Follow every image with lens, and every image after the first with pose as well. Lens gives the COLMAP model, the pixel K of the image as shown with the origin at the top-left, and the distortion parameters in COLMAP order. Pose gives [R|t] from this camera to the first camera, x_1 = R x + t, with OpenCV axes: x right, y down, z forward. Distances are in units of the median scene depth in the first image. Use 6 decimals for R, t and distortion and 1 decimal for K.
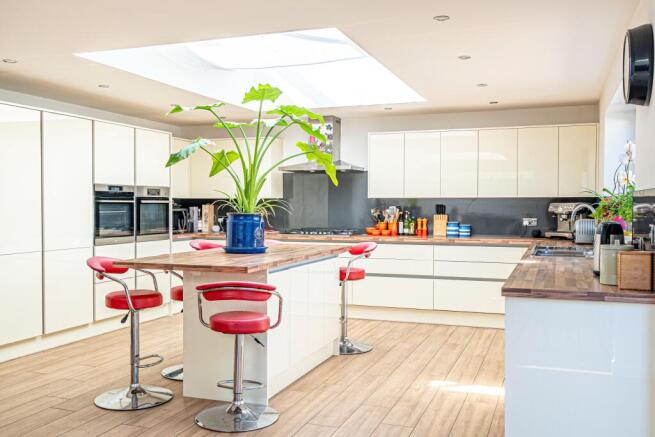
lens RADIAL K [[639.3, 0, 327.5], [0, 639.3, 218.5], [0, 0, 1]] dist [-0.002264, -0.000444]
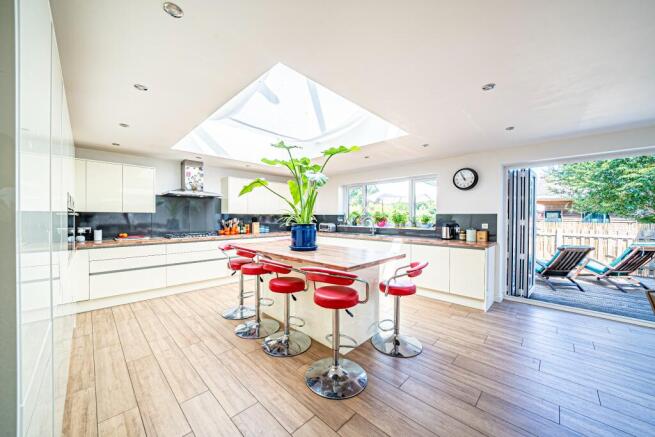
lens RADIAL K [[244.1, 0, 327.5], [0, 244.1, 218.5], [0, 0, 1]] dist [0.001121, 0.000163]
pose [[0.427902, -0.005584, 0.903808, -0.428011], [0.020210, 0.999790, -0.003391, -0.011213], [-0.903599, 0.019717, 0.427925, 0.475337]]
